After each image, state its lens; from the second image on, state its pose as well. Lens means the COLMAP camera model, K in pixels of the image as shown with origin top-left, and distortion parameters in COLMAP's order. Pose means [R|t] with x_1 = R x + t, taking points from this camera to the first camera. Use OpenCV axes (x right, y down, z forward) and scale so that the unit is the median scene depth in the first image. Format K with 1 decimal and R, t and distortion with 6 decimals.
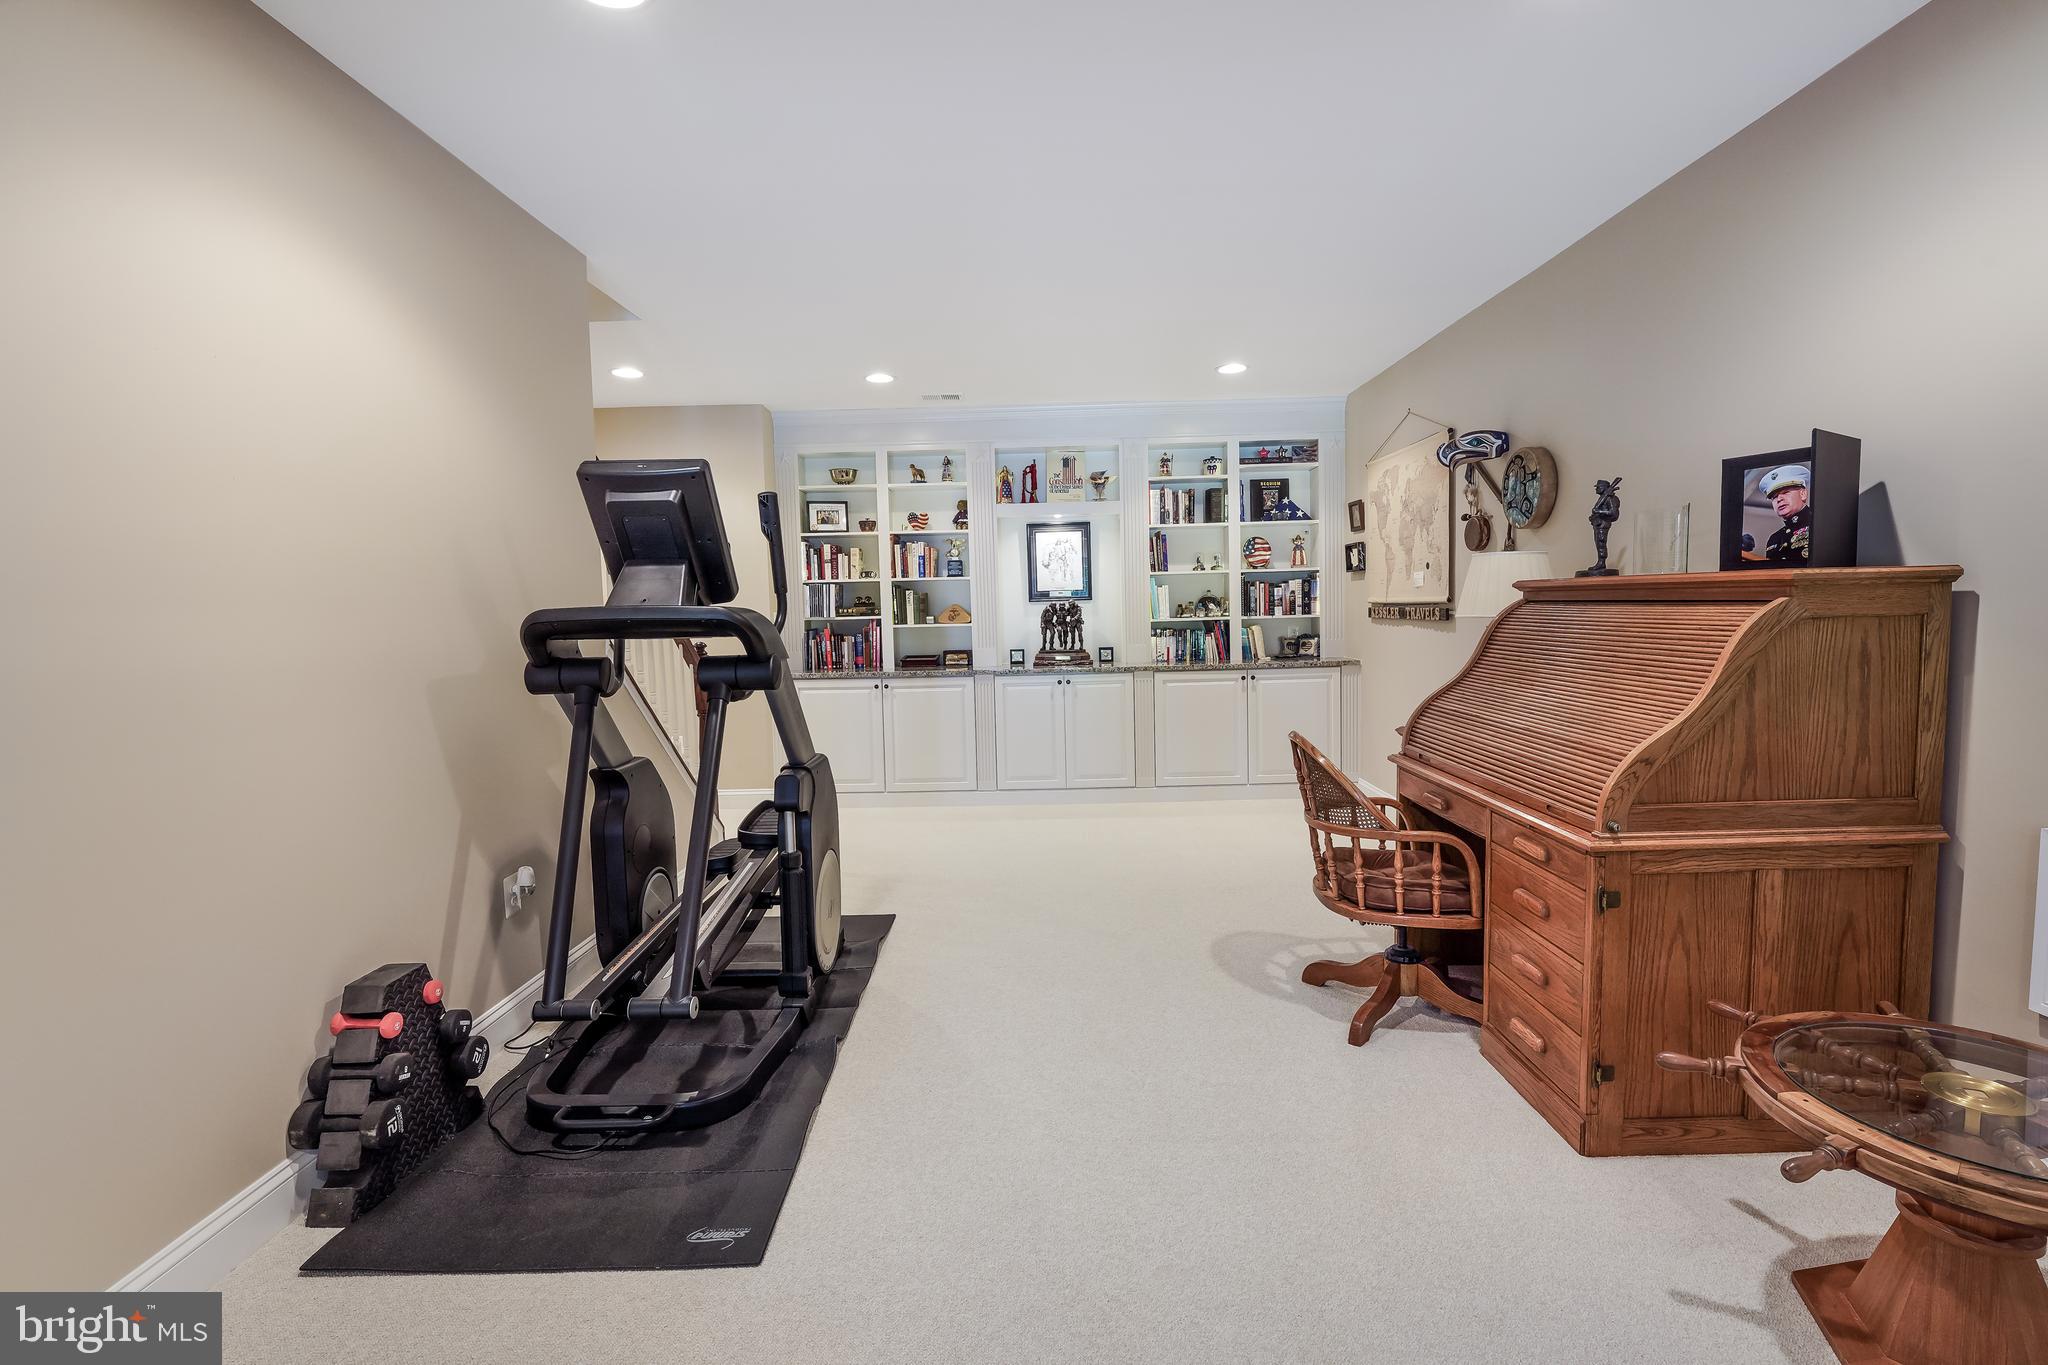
lens RADIAL K [[926.4, 0, 1028.1], [0, 926.4, 670.3], [0, 0, 1]] dist [-0.017170, 0.000942]
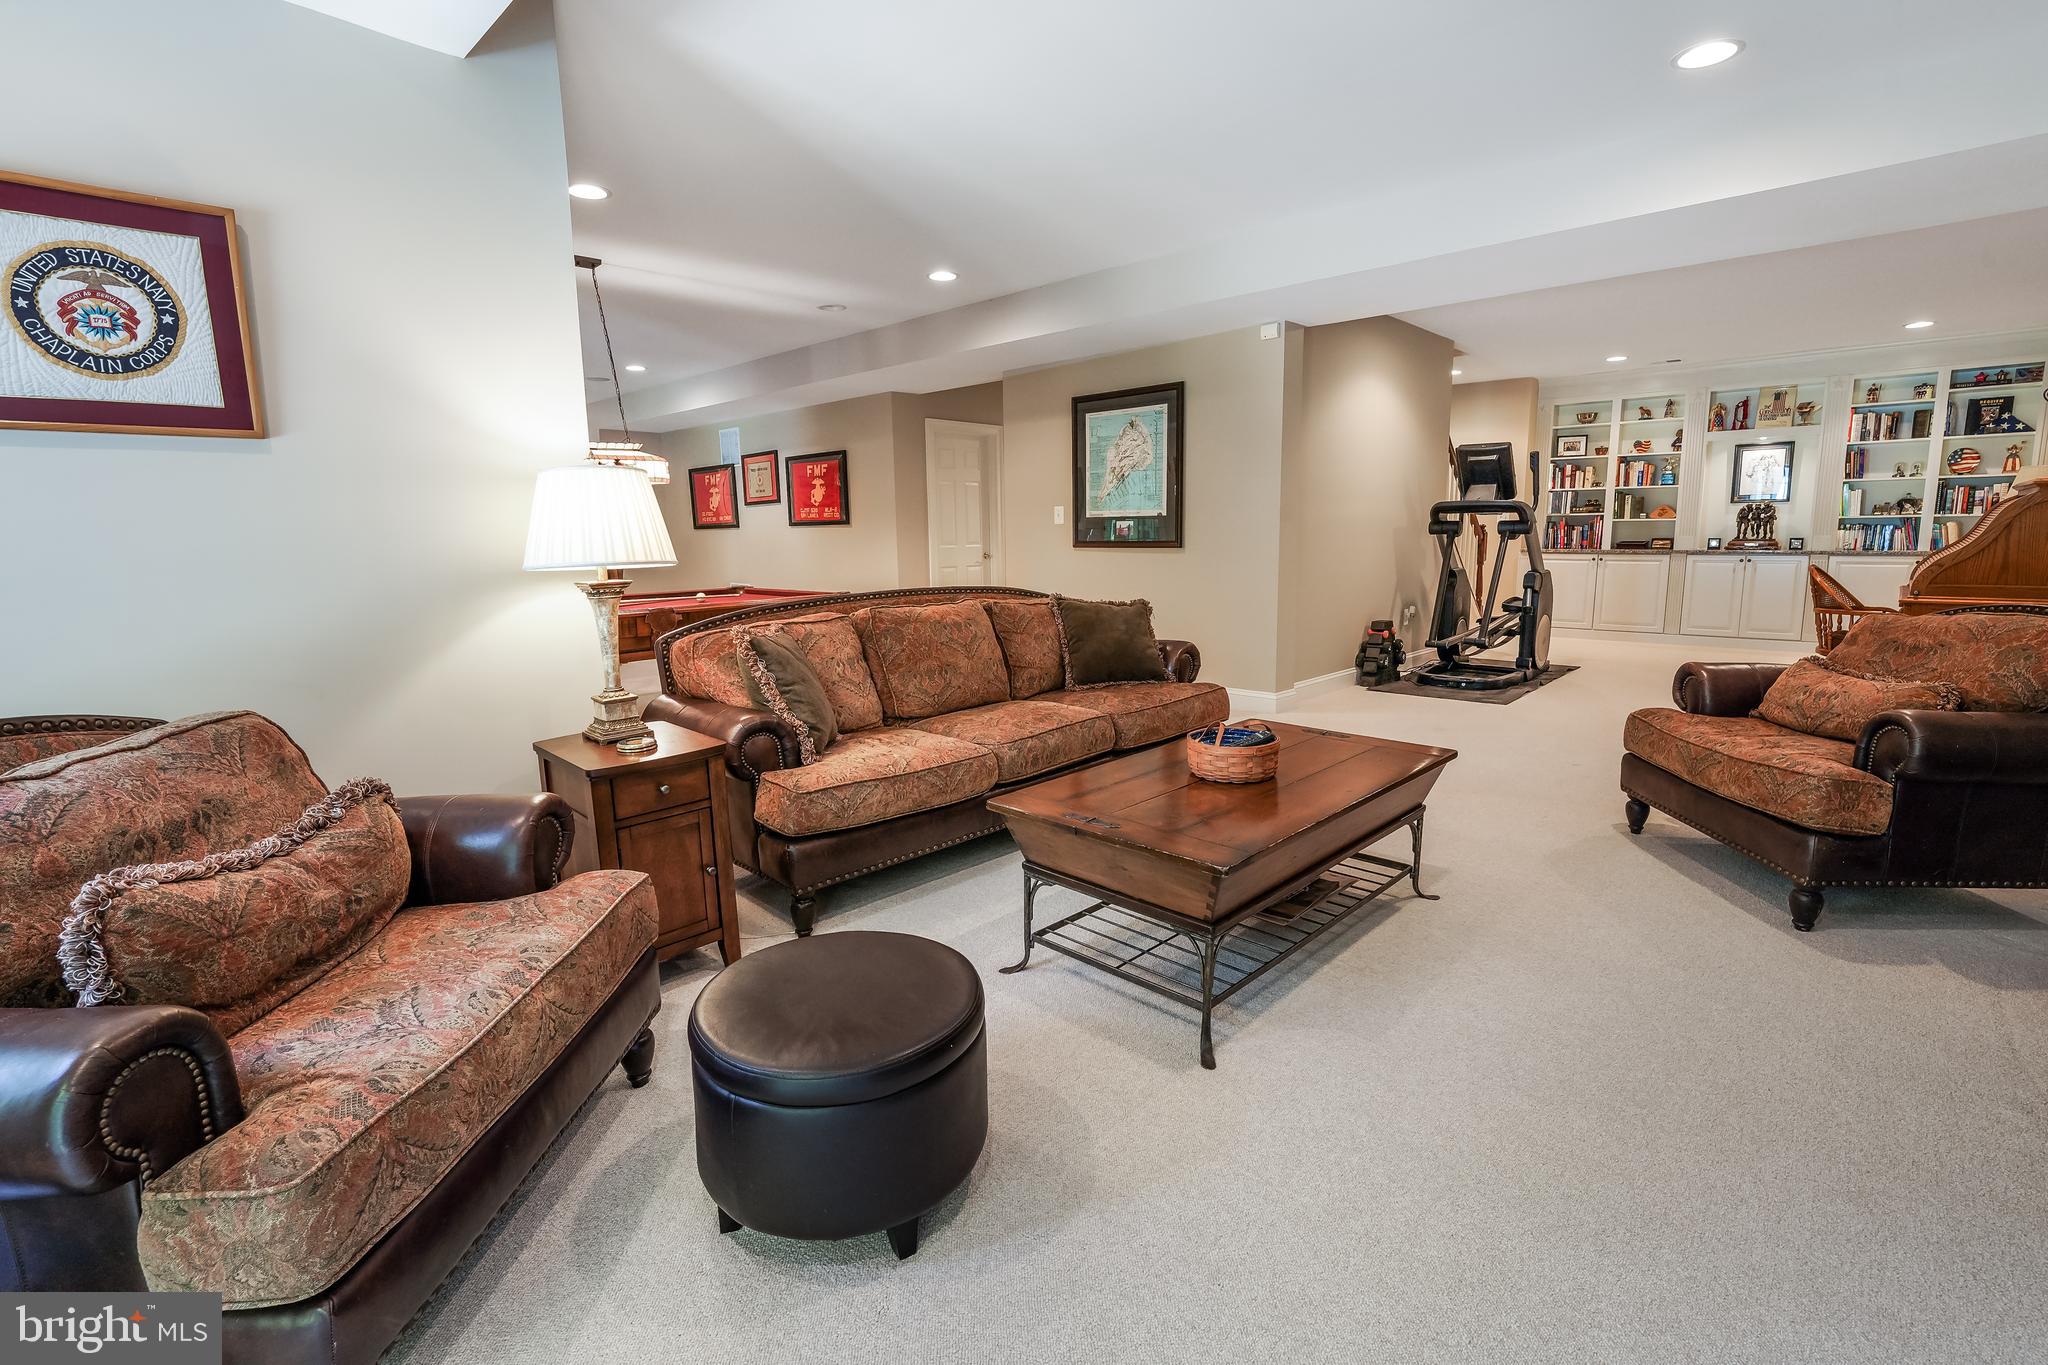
lens RADIAL K [[926.4, 0, 1017.9], [0, 926.4, 676.6], [0, 0, 1]] dist [-0.017170, 0.000942]
pose [[0.728509, 0.118918, -0.674635, 0.182429], [-0.049589, 0.991388, 0.121204, 0.069485], [0.683239, -0.054844, 0.728133, -0.731057]]
